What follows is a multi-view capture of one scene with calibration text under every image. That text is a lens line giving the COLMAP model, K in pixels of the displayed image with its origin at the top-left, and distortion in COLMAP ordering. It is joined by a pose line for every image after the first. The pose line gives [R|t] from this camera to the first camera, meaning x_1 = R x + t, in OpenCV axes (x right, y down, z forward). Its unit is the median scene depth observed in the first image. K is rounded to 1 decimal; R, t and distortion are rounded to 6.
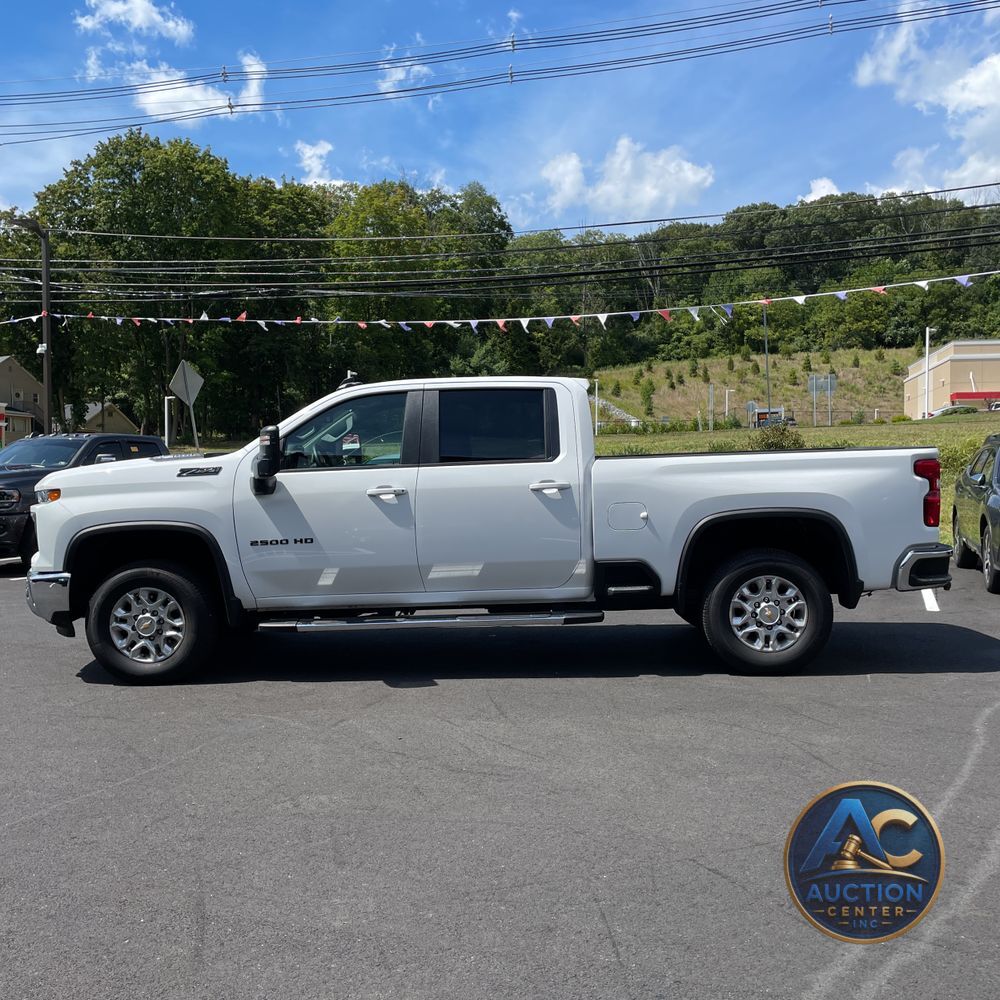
lens RADIAL K [[1007.9, 0, 500.0], [0, 1007.9, 500.0], [0, 0, 1]] dist [0.106871, -0.147672]
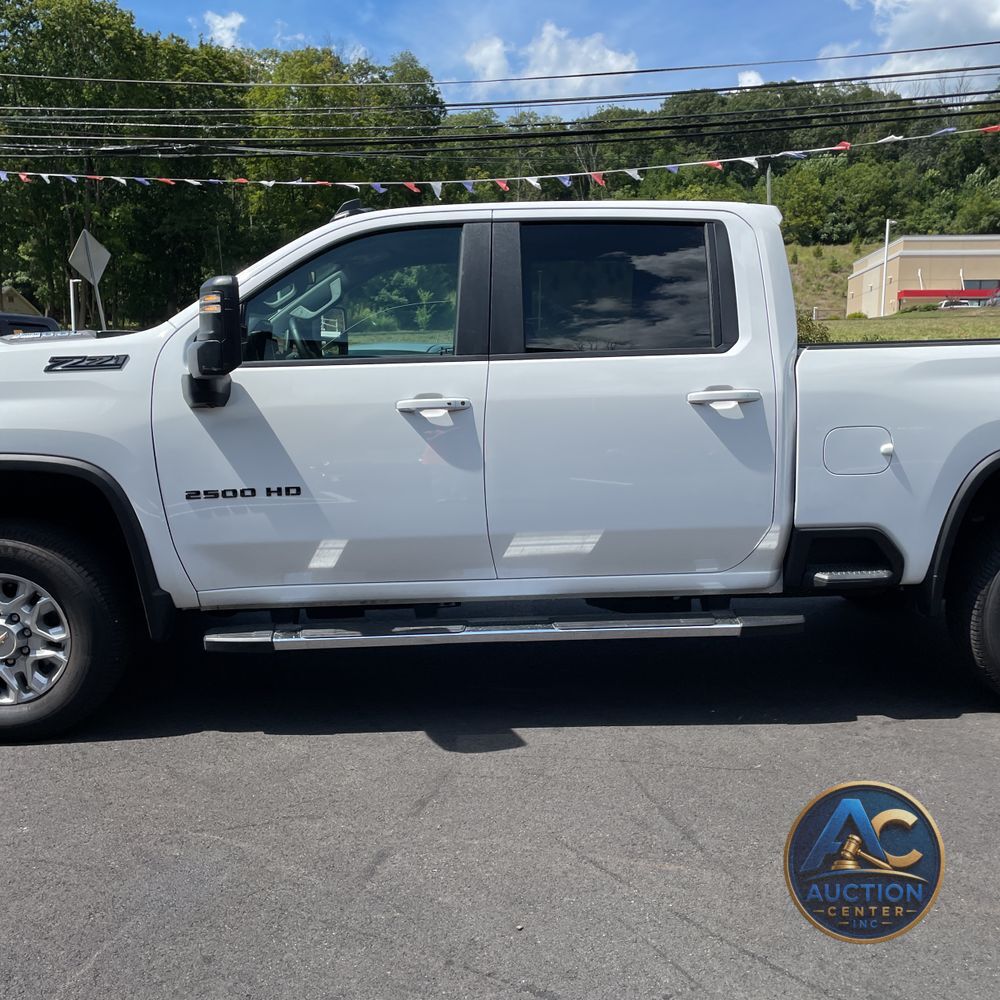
lens RADIAL K [[1007.9, 0, 500.0], [0, 1007.9, 500.0], [0, 0, 1]] dist [0.106871, -0.147672]
pose [[0.997366, 0.000994, 0.072528, -0.016333], [-0.008343, 0.994843, 0.101084, -0.001747], [-0.072053, -0.101423, 0.992231, 0.061772]]
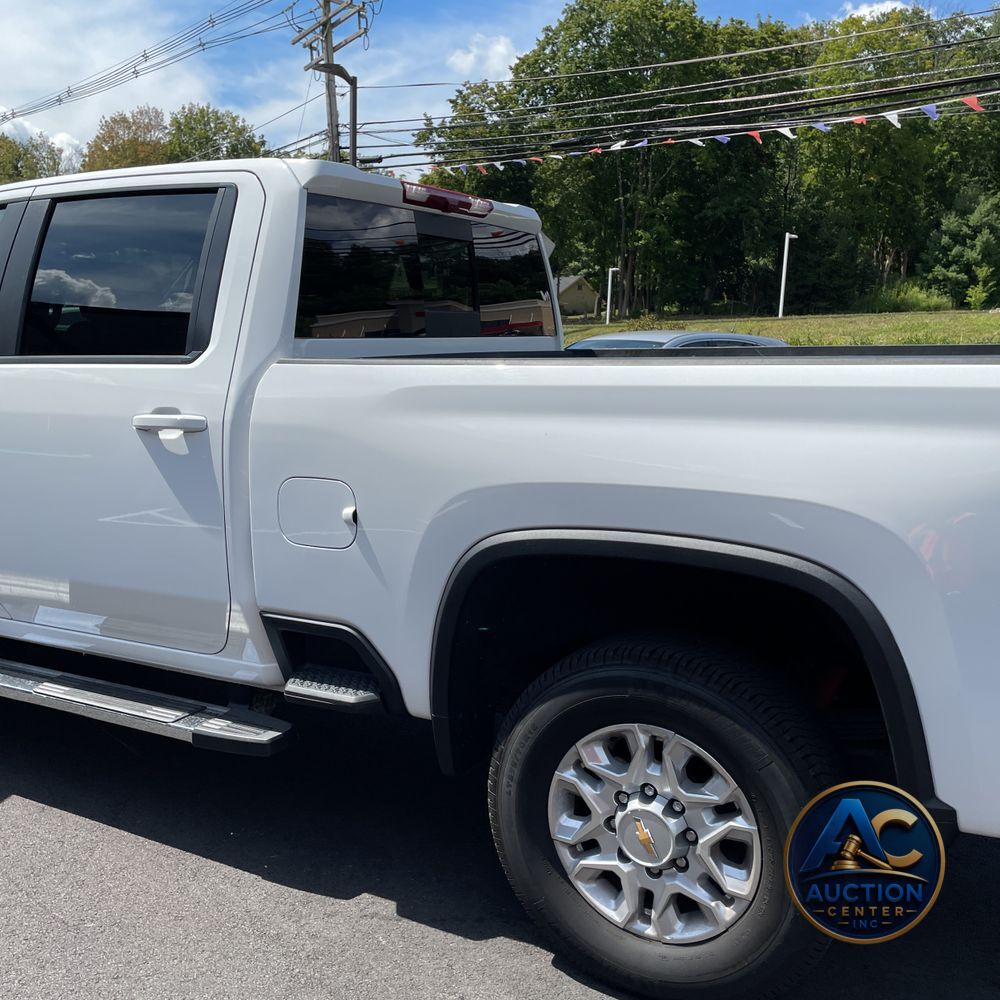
lens RADIAL K [[1007.9, 0, 500.0], [0, 1007.9, 500.0], [0, 0, 1]] dist [0.106871, -0.147672]
pose [[0.888965, 0.095336, -0.447942, 0.051043], [-0.040129, 0.990546, 0.131181, -0.006003], [0.456213, -0.098640, 0.884387, 0.096011]]
